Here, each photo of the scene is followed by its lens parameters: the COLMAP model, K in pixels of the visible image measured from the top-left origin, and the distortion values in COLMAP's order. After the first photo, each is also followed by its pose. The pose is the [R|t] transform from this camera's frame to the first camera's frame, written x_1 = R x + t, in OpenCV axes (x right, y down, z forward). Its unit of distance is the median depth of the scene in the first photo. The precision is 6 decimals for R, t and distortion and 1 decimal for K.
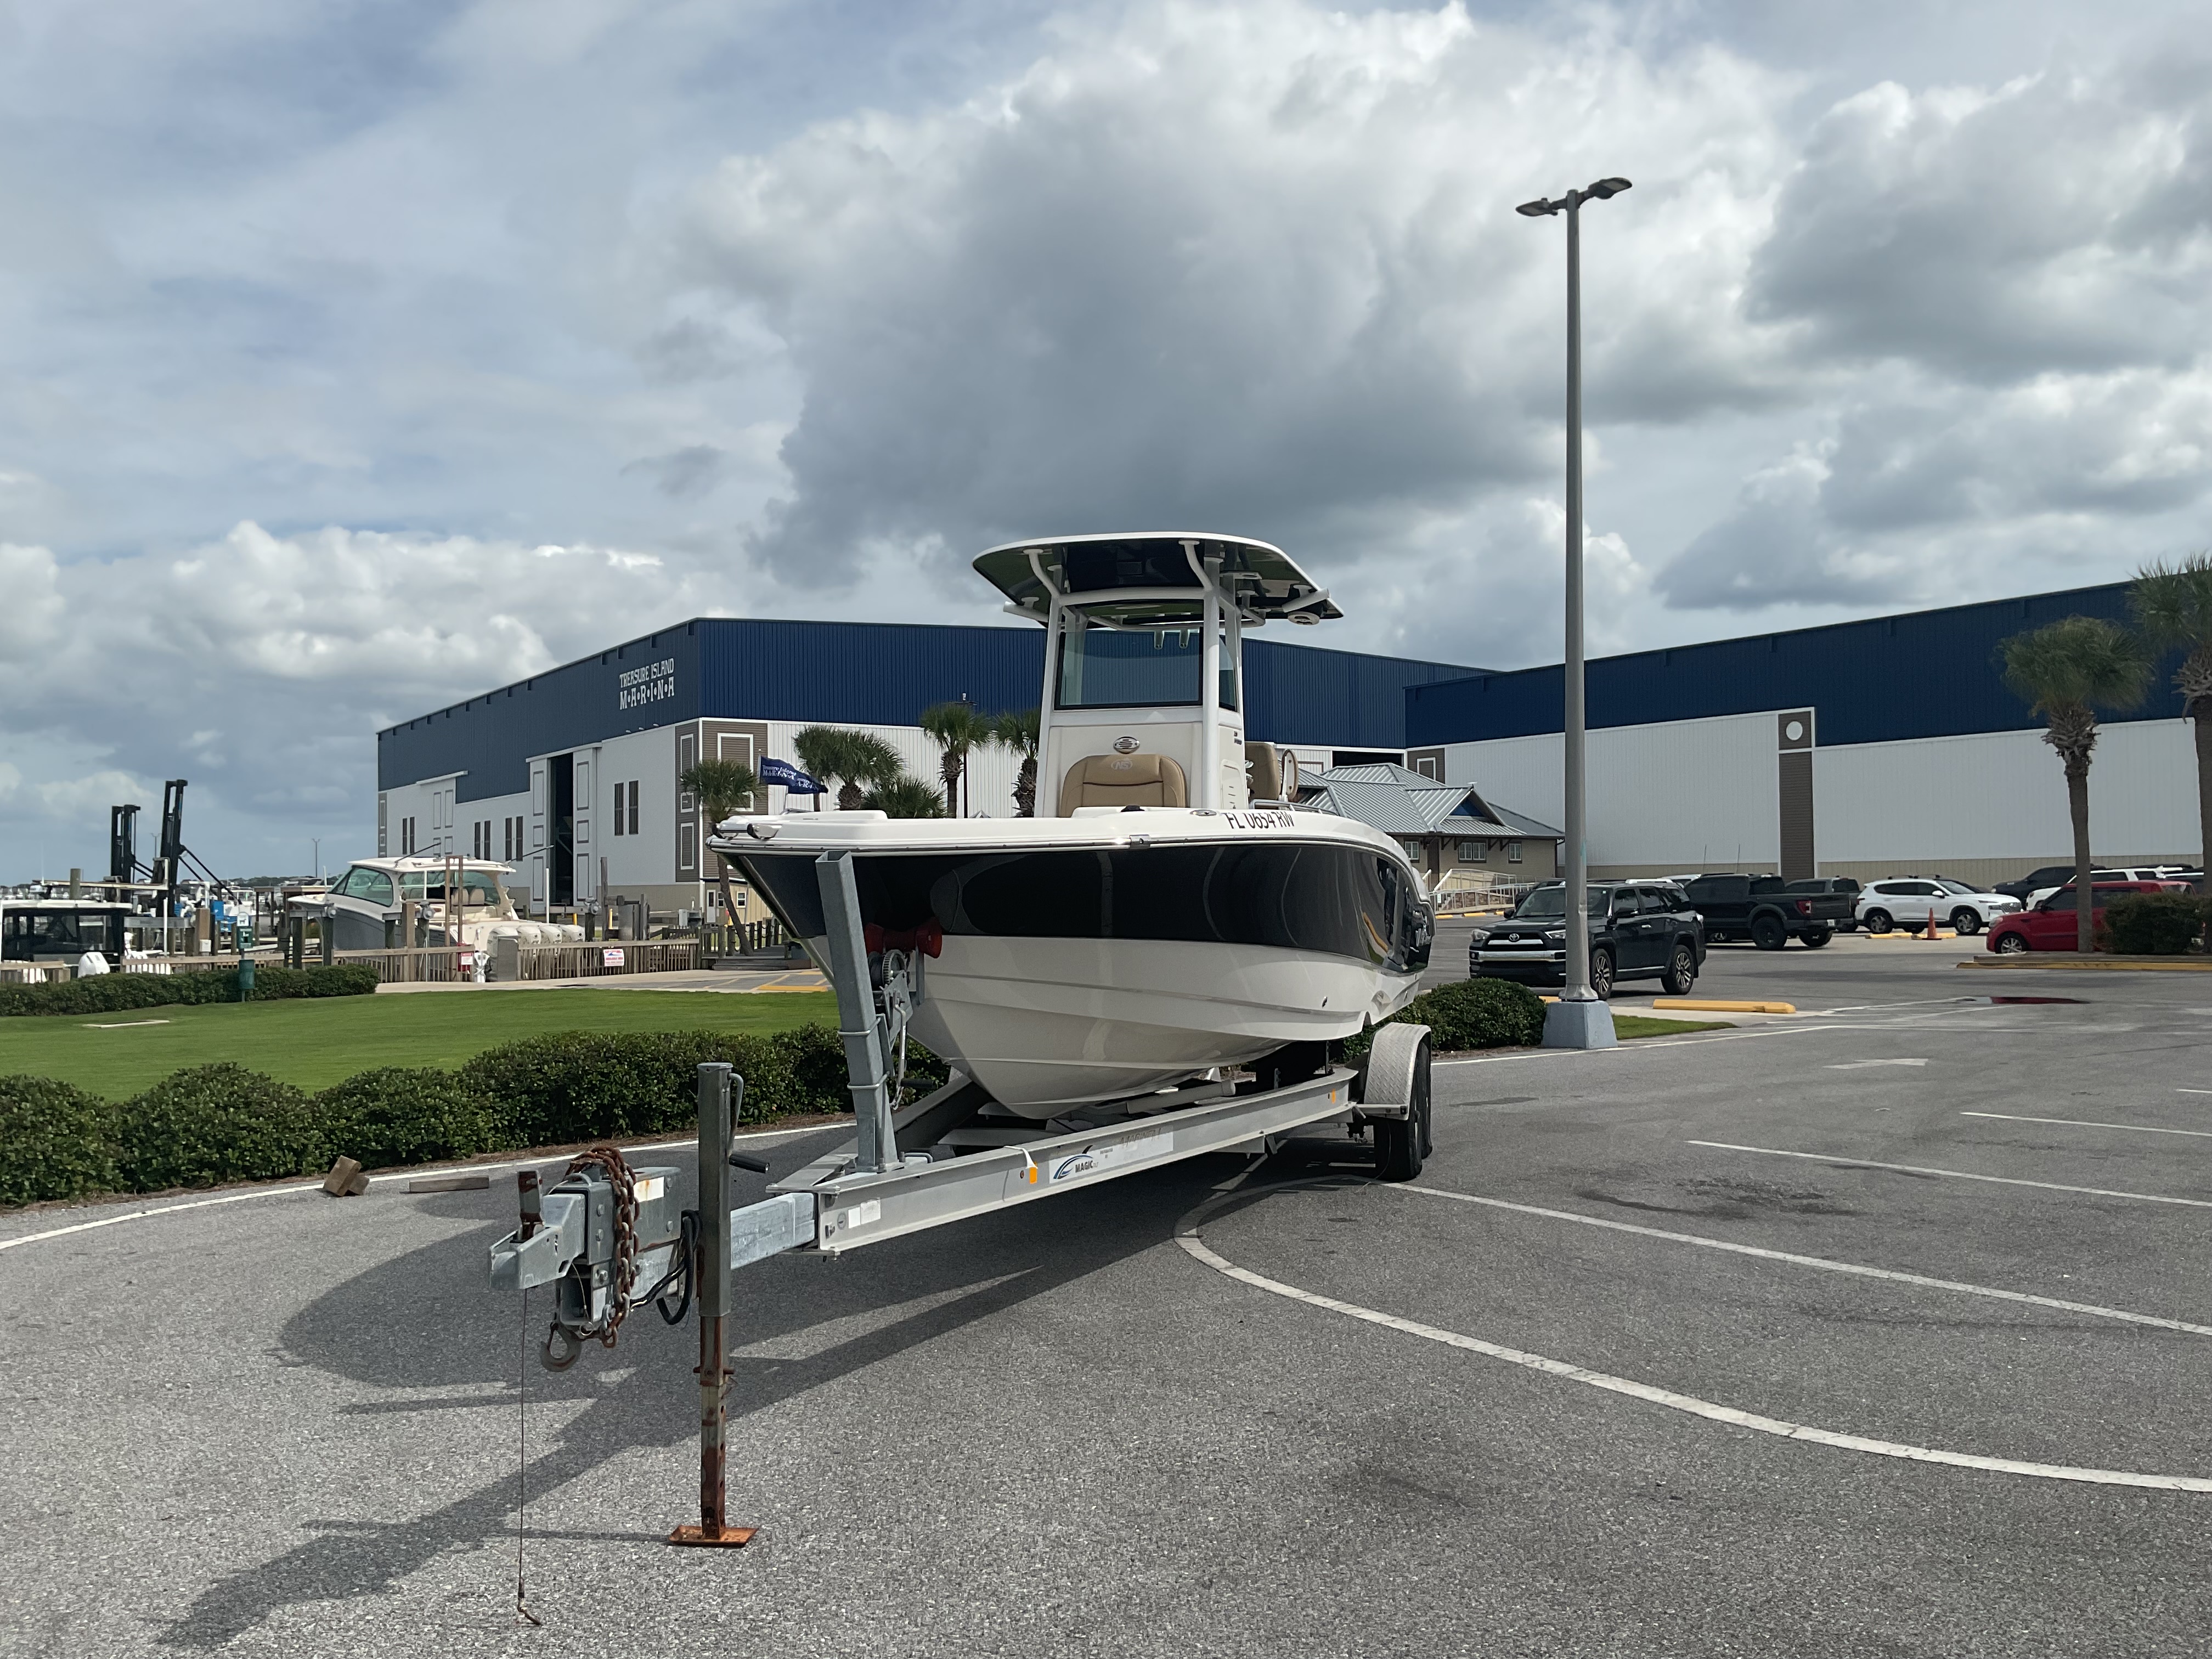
lens RADIAL K [[1872.3, 0, 1101.2], [0, 1872.3, 914.5], [0, 0, 1]] dist [0.094944, -0.272717]
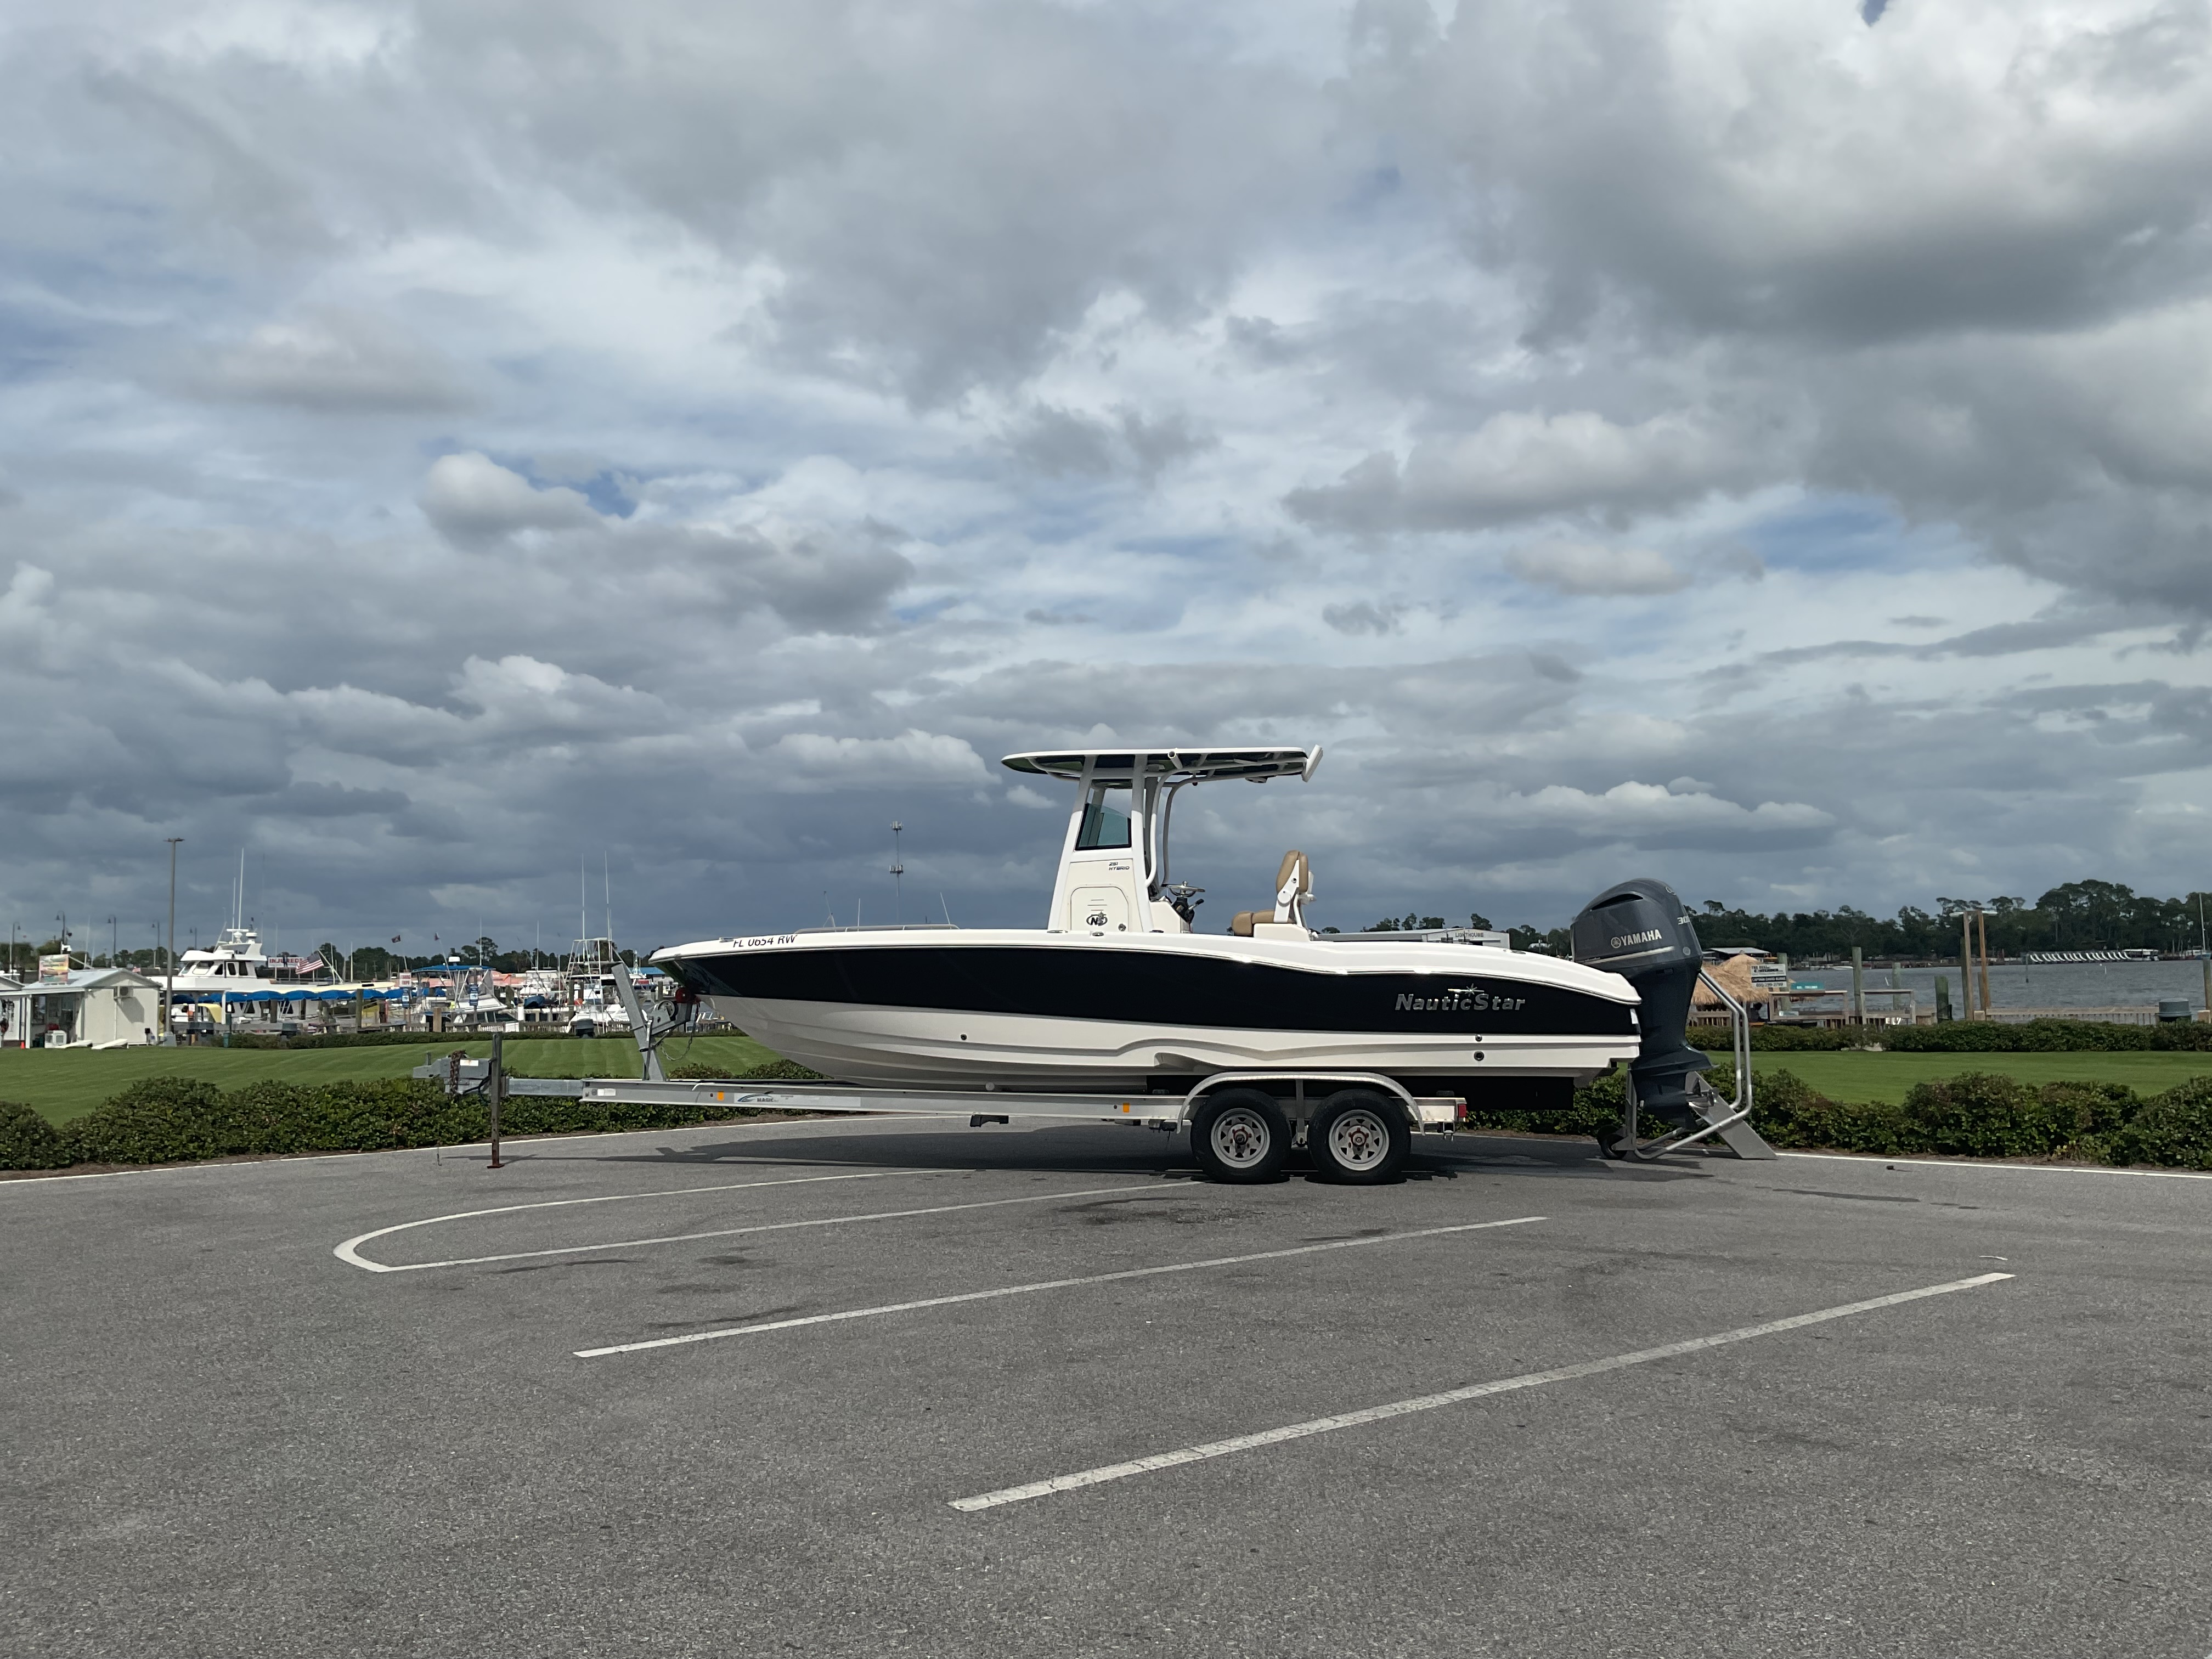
lens RADIAL K [[1847.5, 0, 1111.8], [0, 1847.5, 852.7], [0, 0, 1]] dist [0.126129, -0.272443]
pose [[0.093176, -0.056379, -0.994052, 1.481939], [0.007522, 0.998407, -0.055921, -0.020679], [0.995621, -0.002267, 0.093452, 0.801907]]
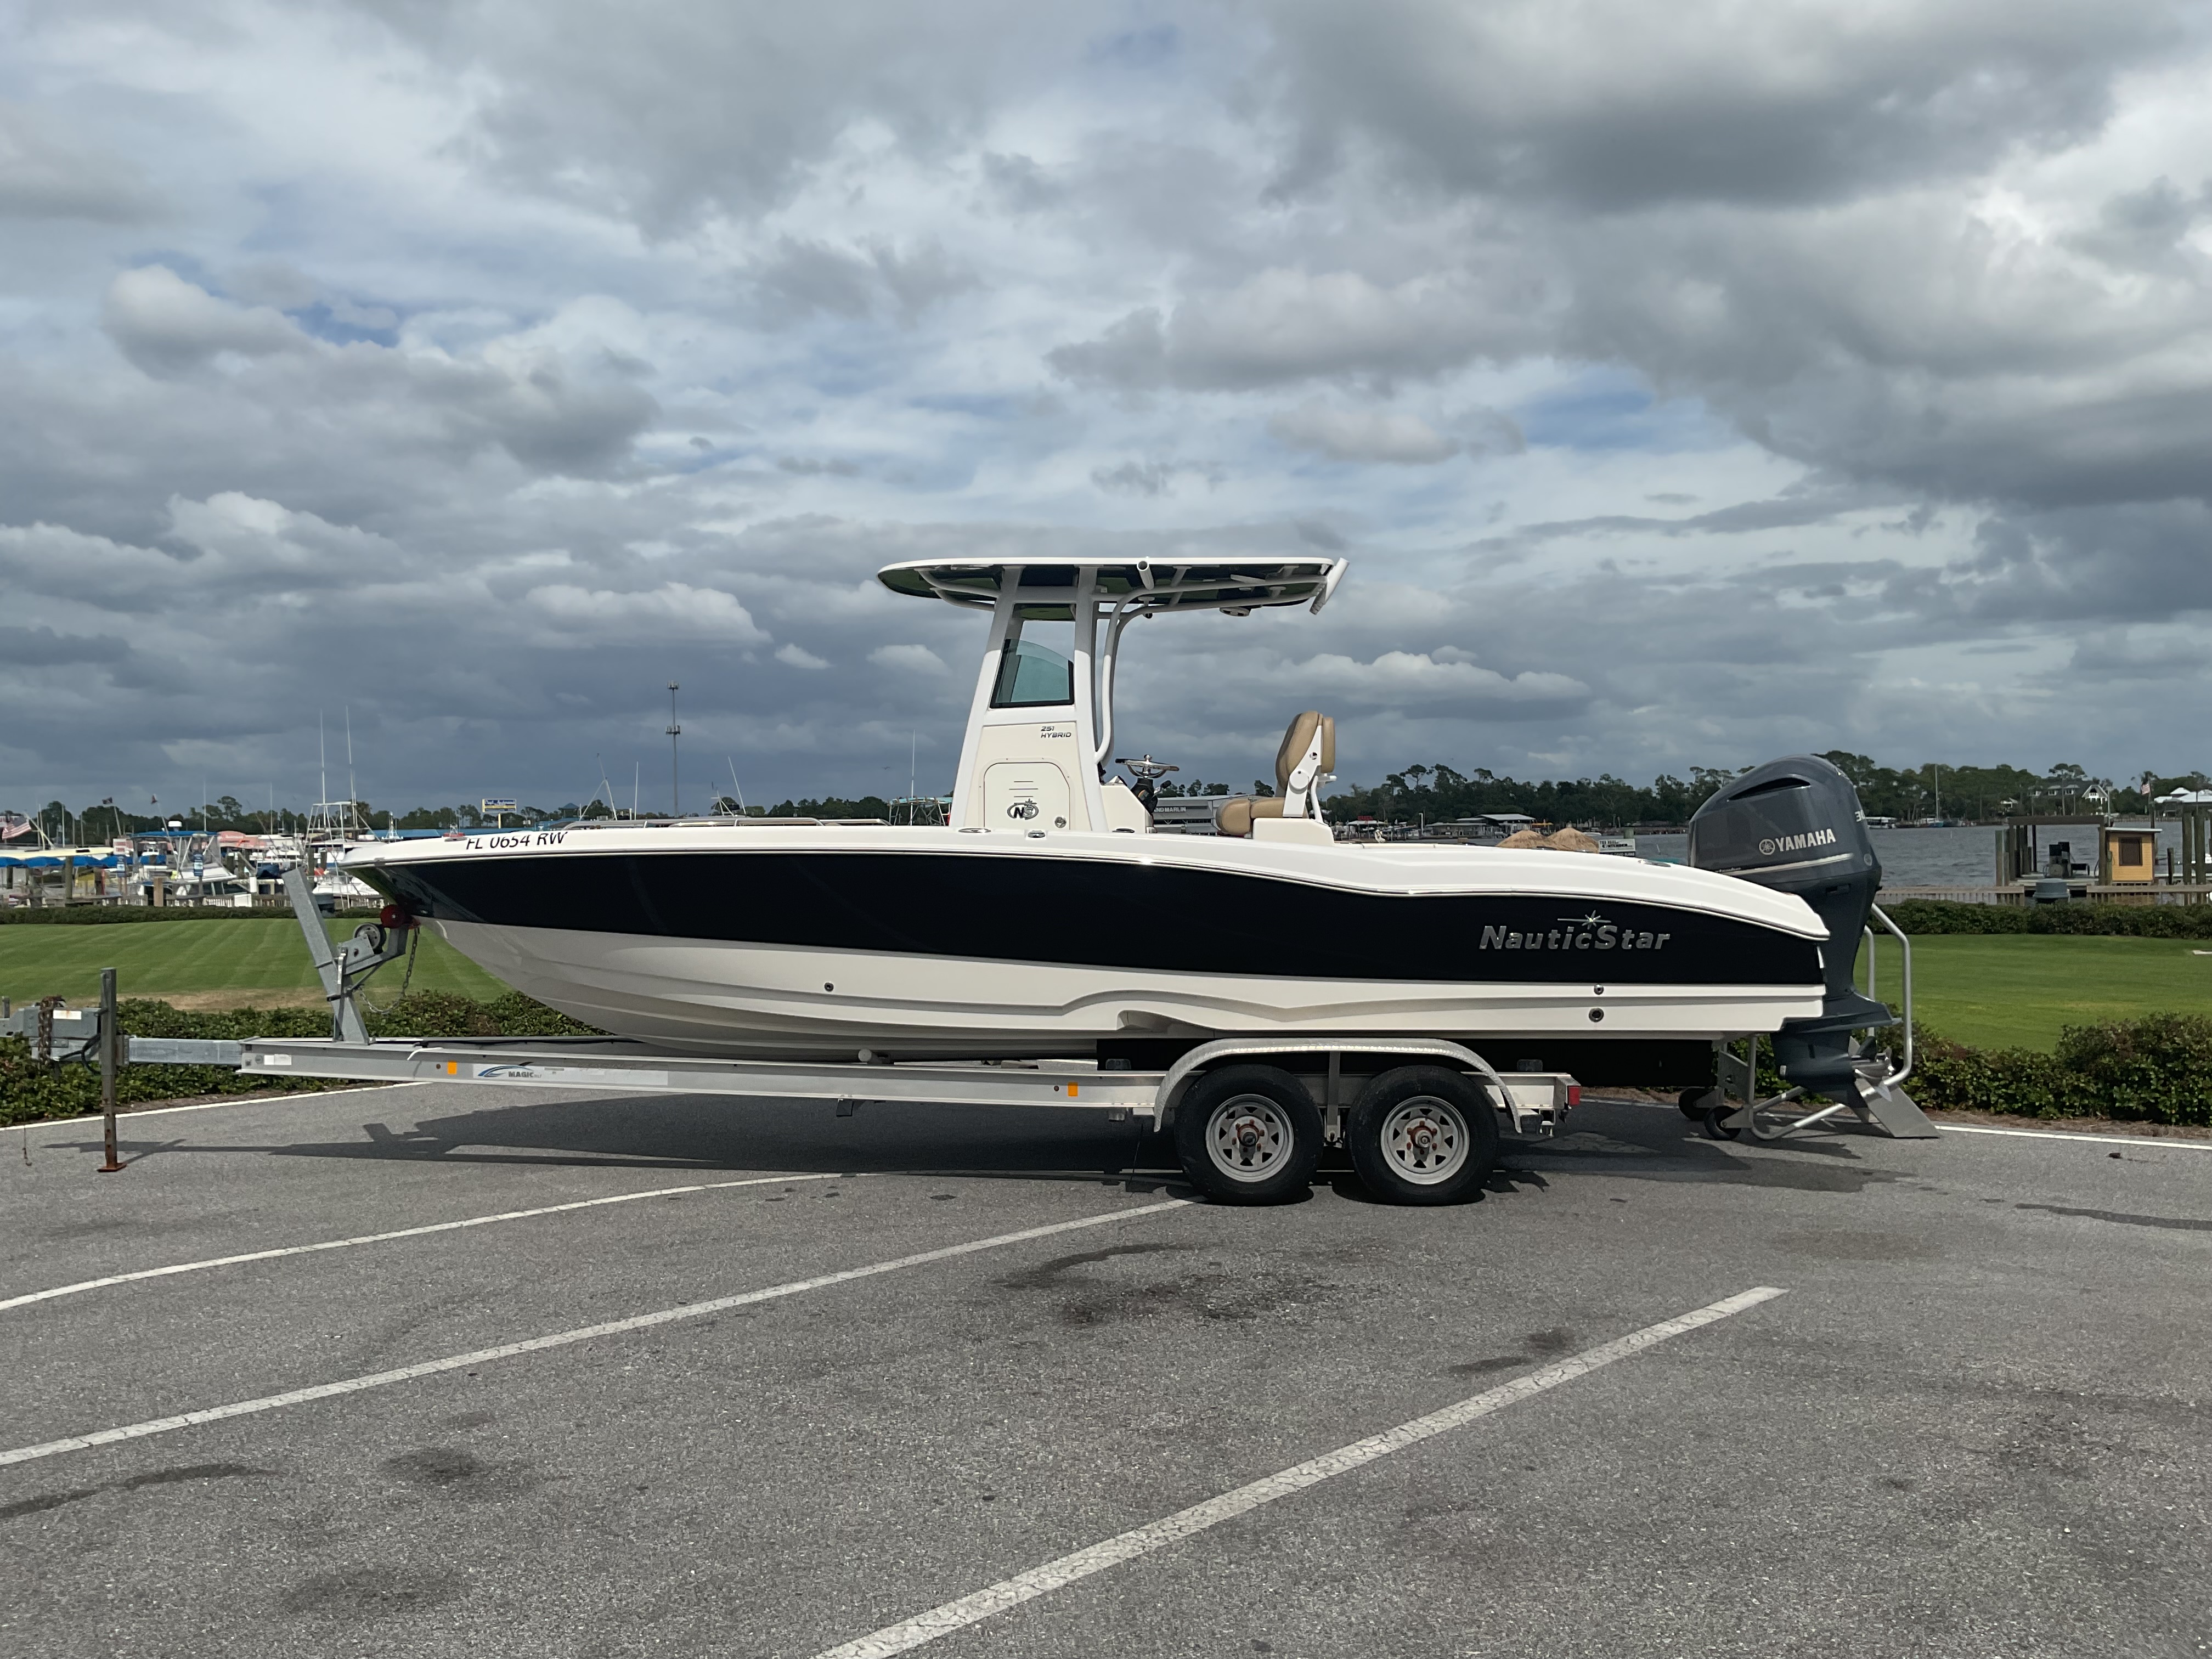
lens RADIAL K [[1847.5, 0, 1111.8], [0, 1847.5, 852.7], [0, 0, 1]] dist [0.126129, -0.272443]
pose [[0.214443, 0.016896, -0.976590, 1.023797], [0.003407, 0.999831, 0.018047, -0.044106], [0.976730, -0.007197, 0.214350, 0.761366]]
